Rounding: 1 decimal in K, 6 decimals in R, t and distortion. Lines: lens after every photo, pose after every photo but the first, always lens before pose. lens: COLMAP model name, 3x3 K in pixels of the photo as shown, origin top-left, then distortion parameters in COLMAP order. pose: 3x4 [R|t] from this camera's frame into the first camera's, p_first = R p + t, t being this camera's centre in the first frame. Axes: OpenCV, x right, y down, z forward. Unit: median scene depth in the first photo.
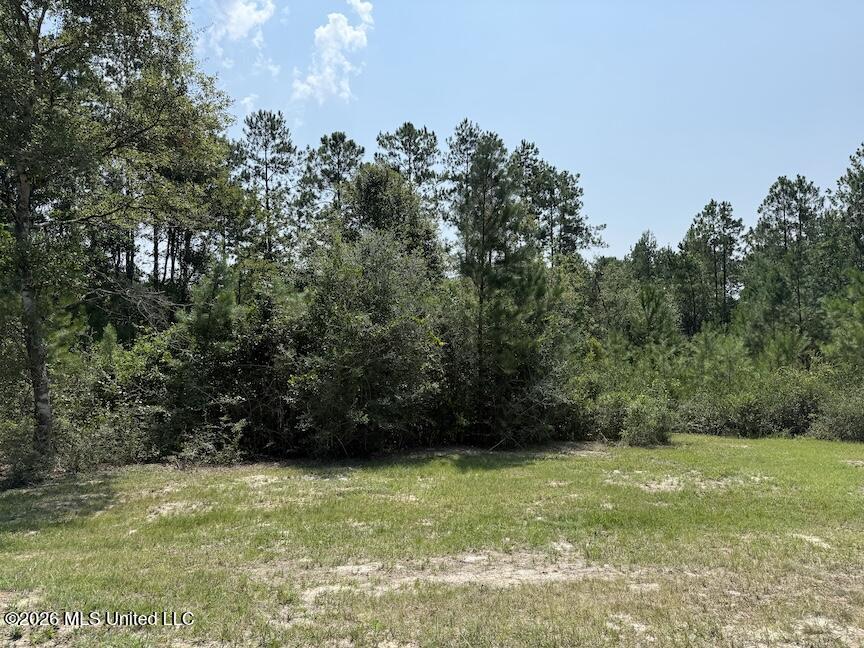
lens RADIAL K [[610.6, 0, 435.2], [0, 610.6, 323.0], [0, 0, 1]] dist [0.000575, -0.011600]
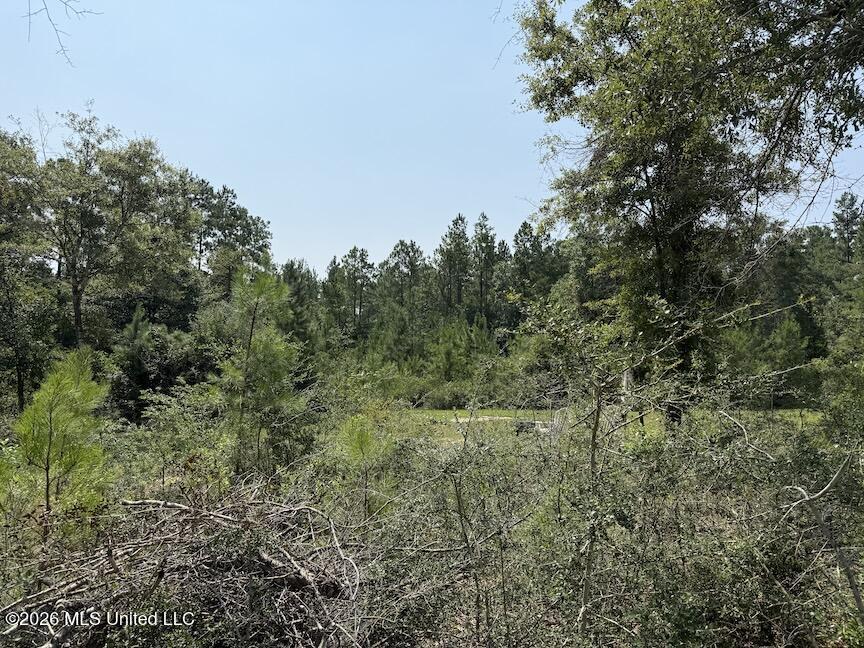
lens RADIAL K [[610.6, 0, 432.1], [0, 610.6, 321.7], [0, 0, 1]] dist [0.000575, -0.011600]
pose [[0.823825, 0.053348, 0.564329, -0.181753], [-0.054099, 0.998417, -0.015409, -0.027941], [-0.564257, -0.017835, 0.825406, -0.243338]]
